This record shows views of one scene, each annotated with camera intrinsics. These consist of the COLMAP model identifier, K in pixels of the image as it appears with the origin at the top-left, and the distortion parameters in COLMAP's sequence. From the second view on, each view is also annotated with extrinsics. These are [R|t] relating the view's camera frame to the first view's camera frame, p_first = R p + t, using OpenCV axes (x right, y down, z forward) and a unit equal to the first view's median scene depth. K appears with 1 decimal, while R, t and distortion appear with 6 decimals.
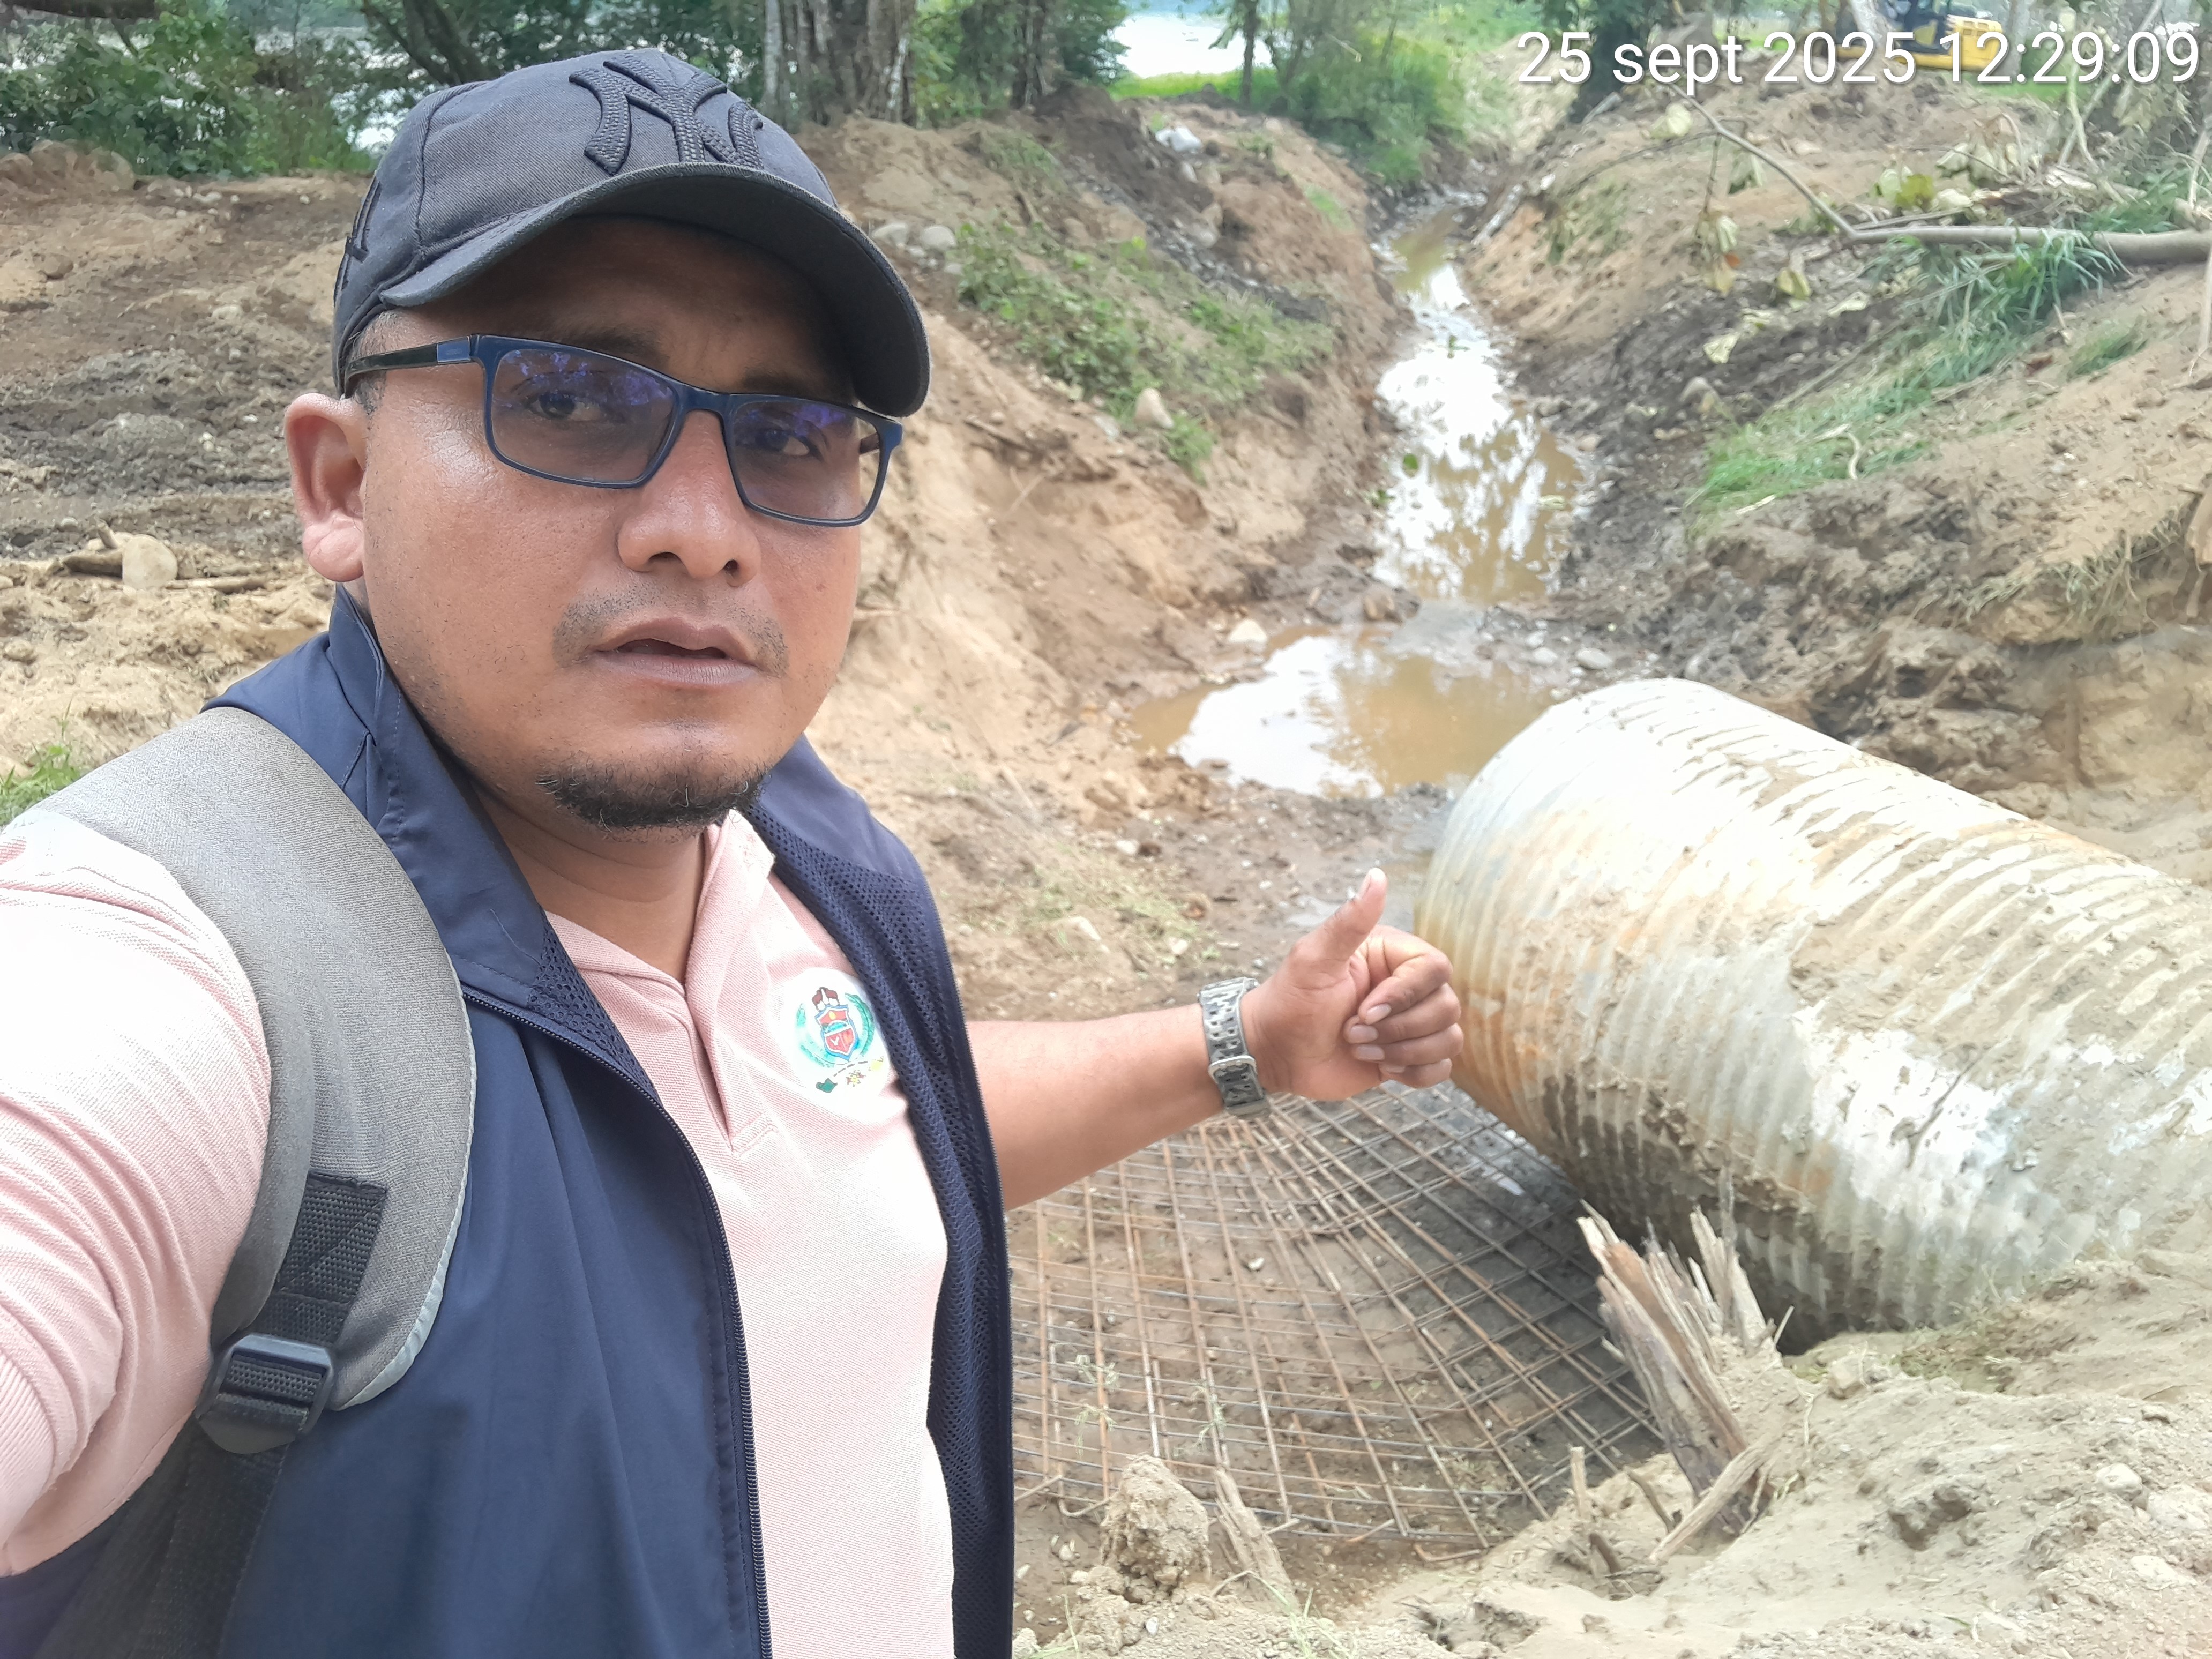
lens RADIAL K [[1727.5, 0, 1106.0], [0, 1727.5, 829.5], [0, 0, 1]] dist [0.075746, -0.148162]
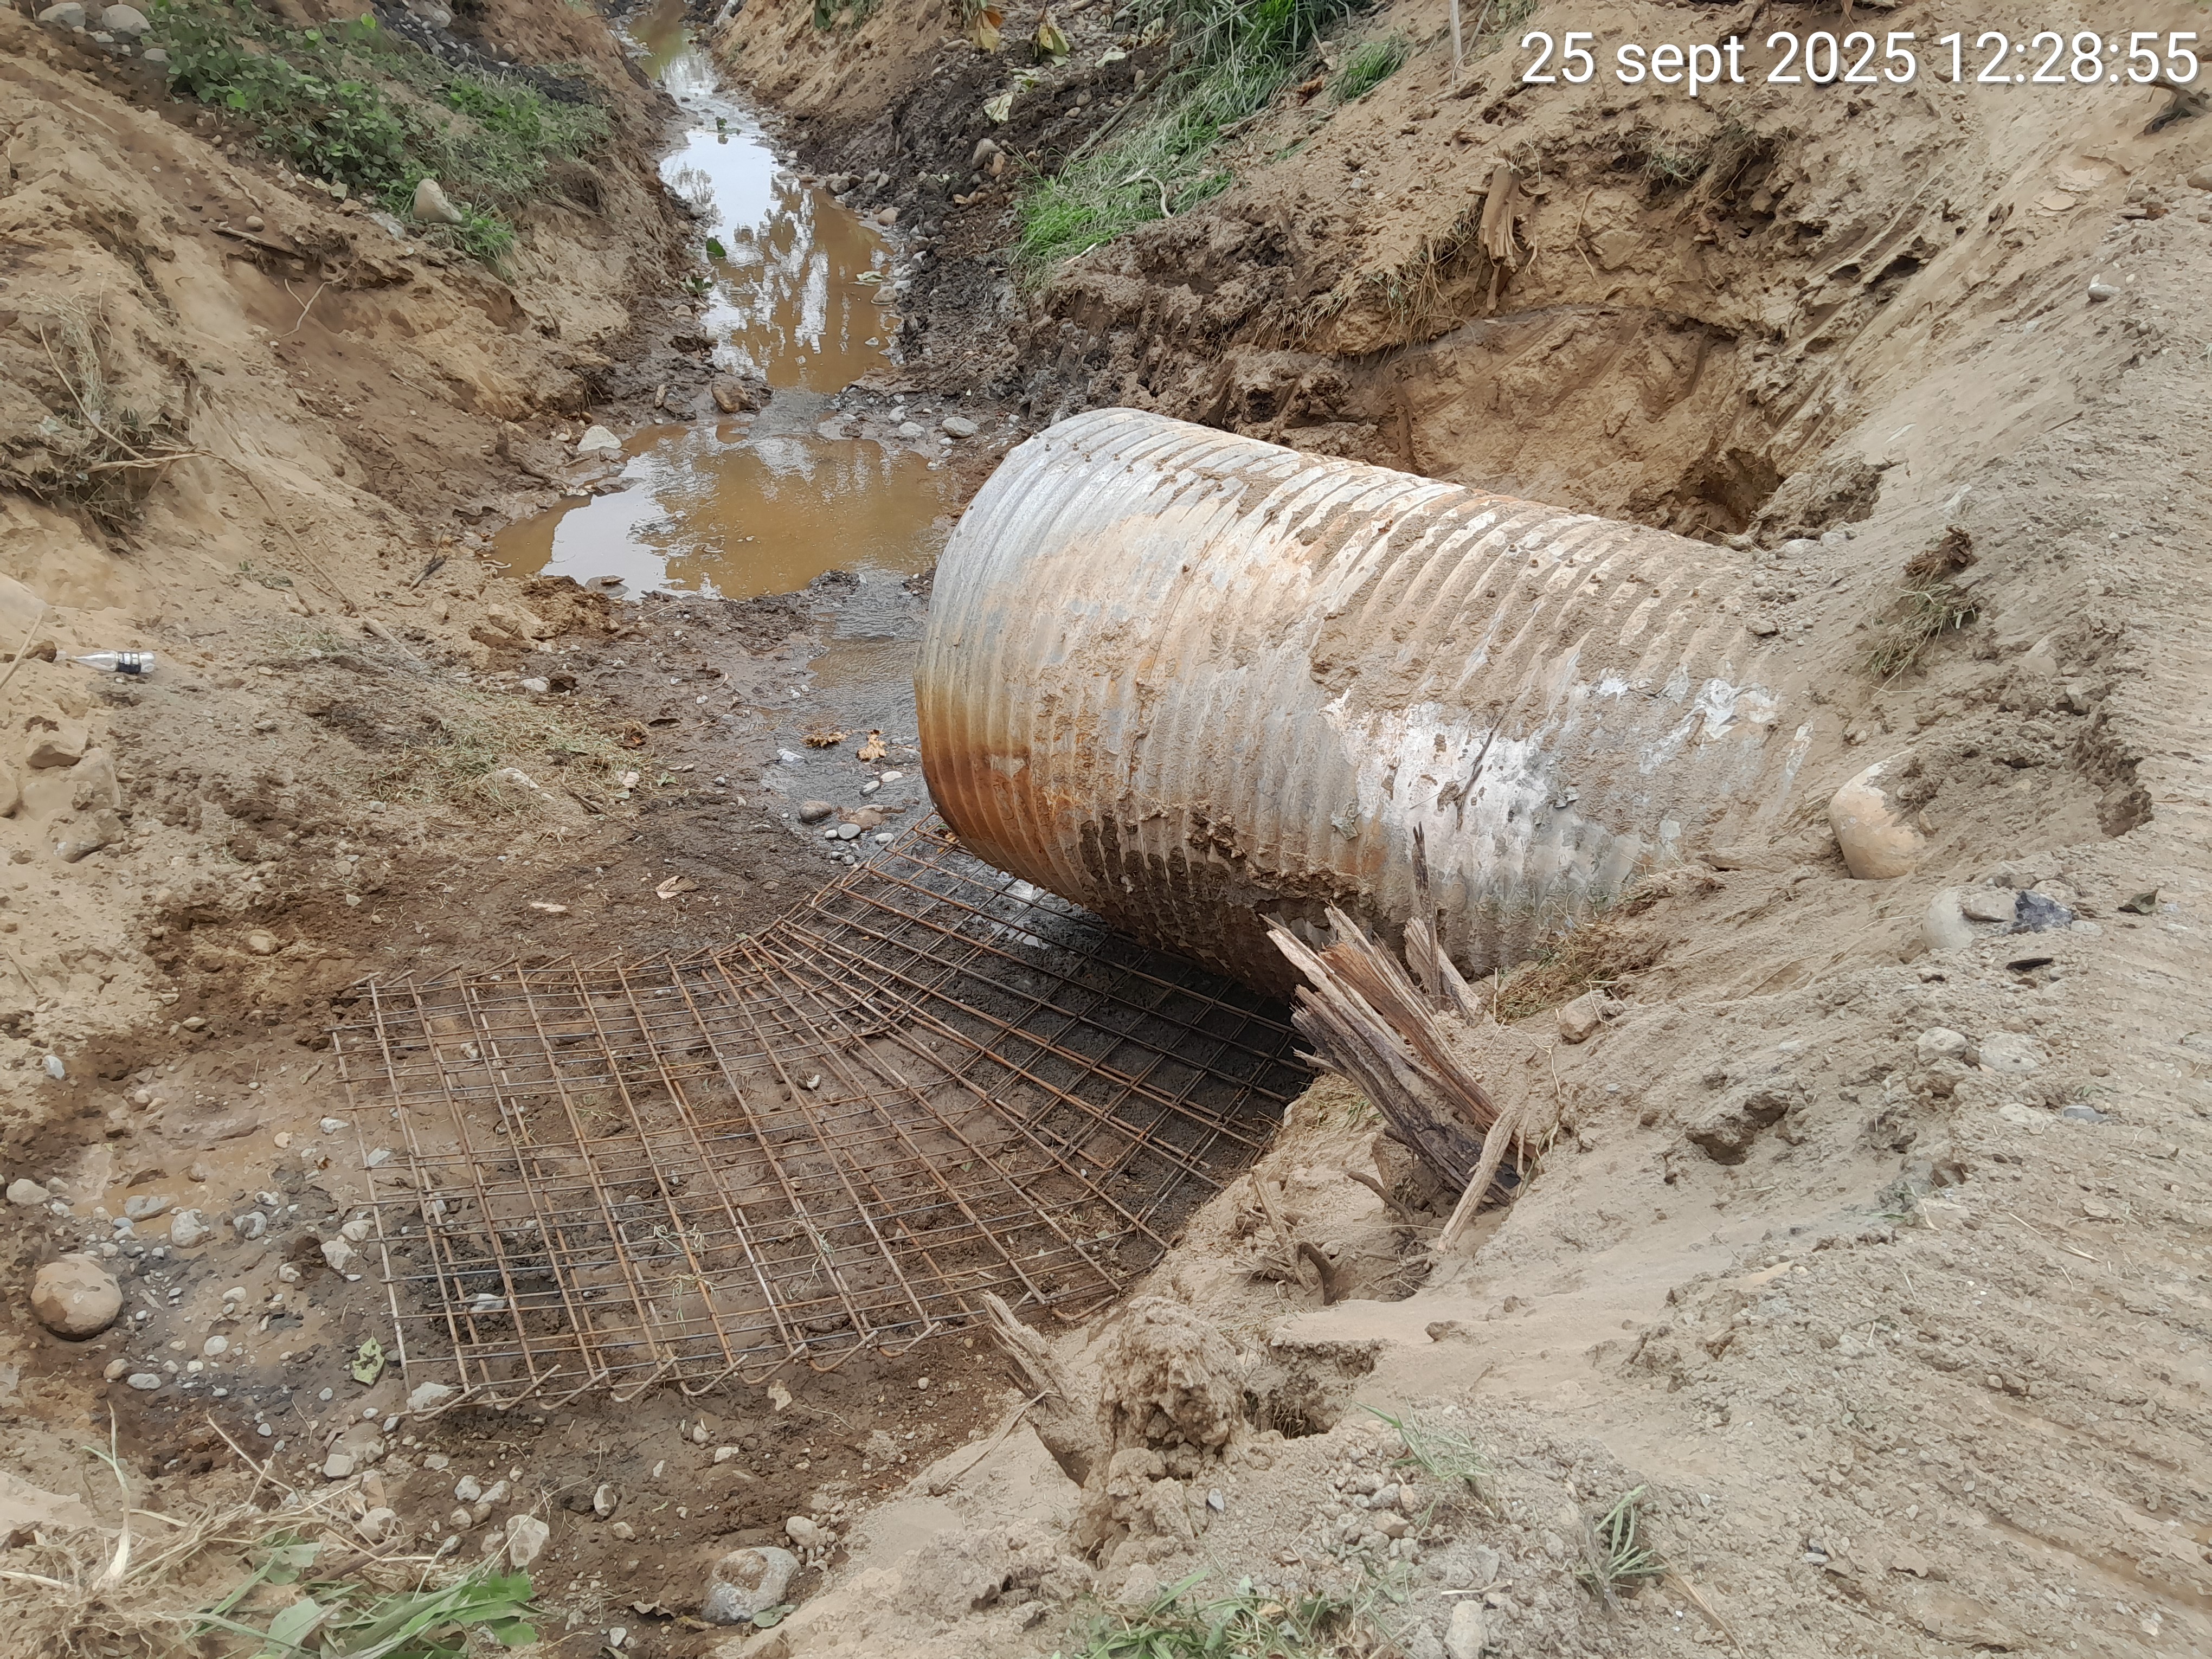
lens RADIAL K [[1651.8, 0, 1031.0], [0, 1651.8, 829.8], [0, 0, 1]] dist [0.131436, -0.297920]
pose [[0.917362, -0.198203, 0.345200, -0.070714], [0.162327, 0.978107, 0.130220, 0.013548], [-0.363452, -0.063423, 0.929451, 0.097239]]
